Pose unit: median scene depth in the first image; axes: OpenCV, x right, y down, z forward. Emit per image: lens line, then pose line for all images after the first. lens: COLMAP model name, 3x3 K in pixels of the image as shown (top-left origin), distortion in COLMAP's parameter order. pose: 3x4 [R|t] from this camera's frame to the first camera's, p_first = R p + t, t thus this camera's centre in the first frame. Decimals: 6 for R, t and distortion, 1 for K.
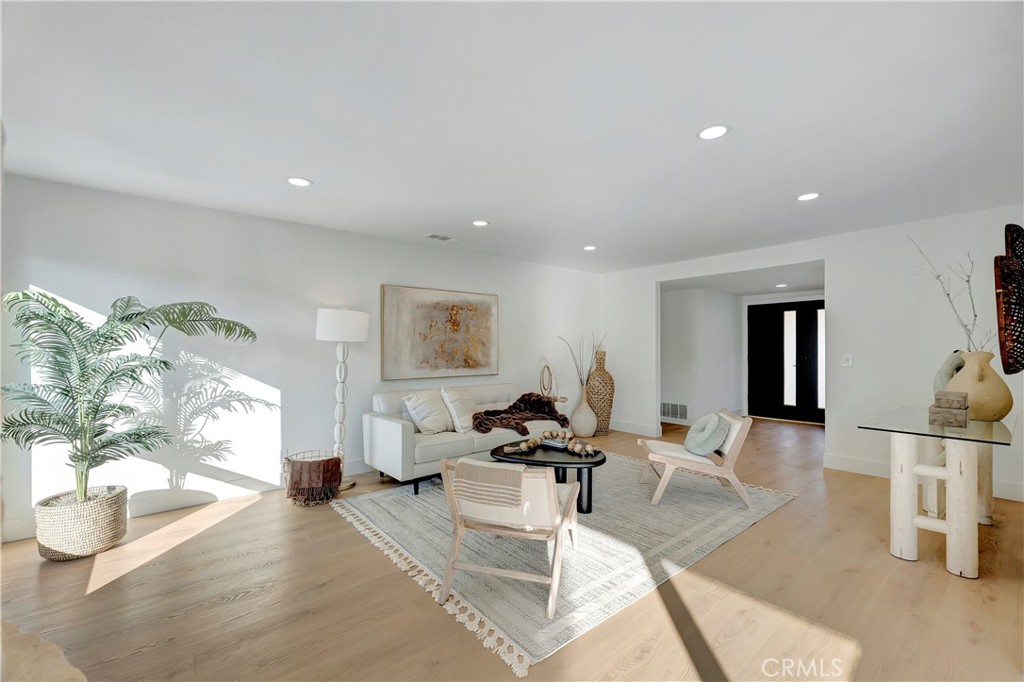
lens RADIAL K [[432.6, 0, 512.9], [0, 432.6, 342.5], [0, 0, 1]] dist [0.015436, 0.000217]
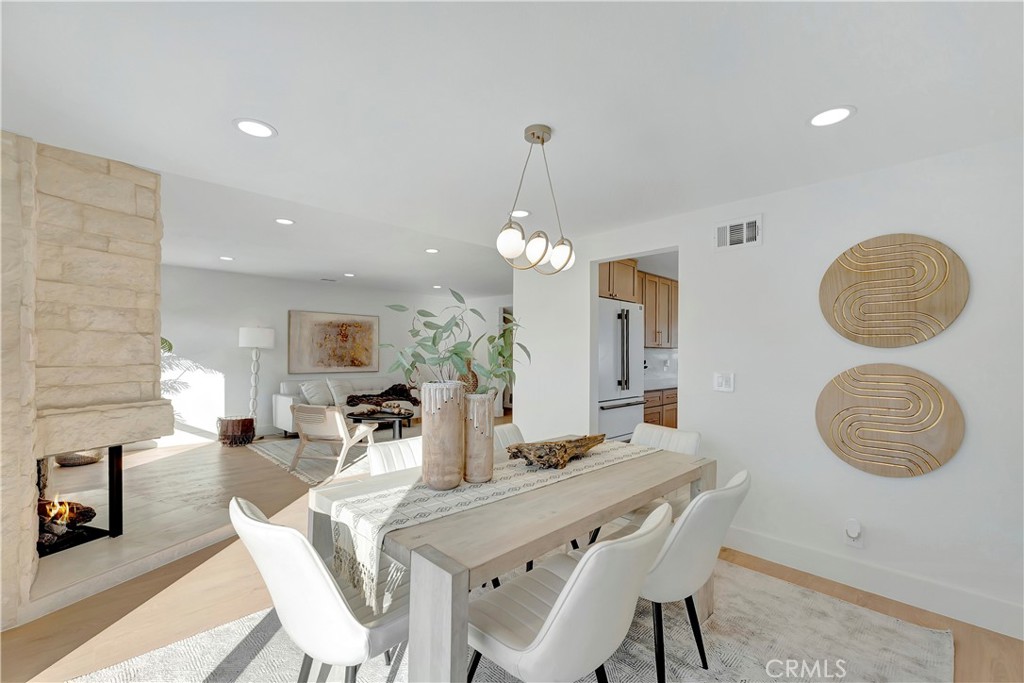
lens RADIAL K [[432.6, 0, 512.5], [0, 432.6, 351.5], [0, 0, 1]] dist [0.015436, 0.000217]
pose [[0.996590, 0.010725, 0.081815, 0.346995], [-0.011286, 0.999916, 0.006397, -0.007920], [-0.081740, -0.007298, 0.996627, -0.564644]]
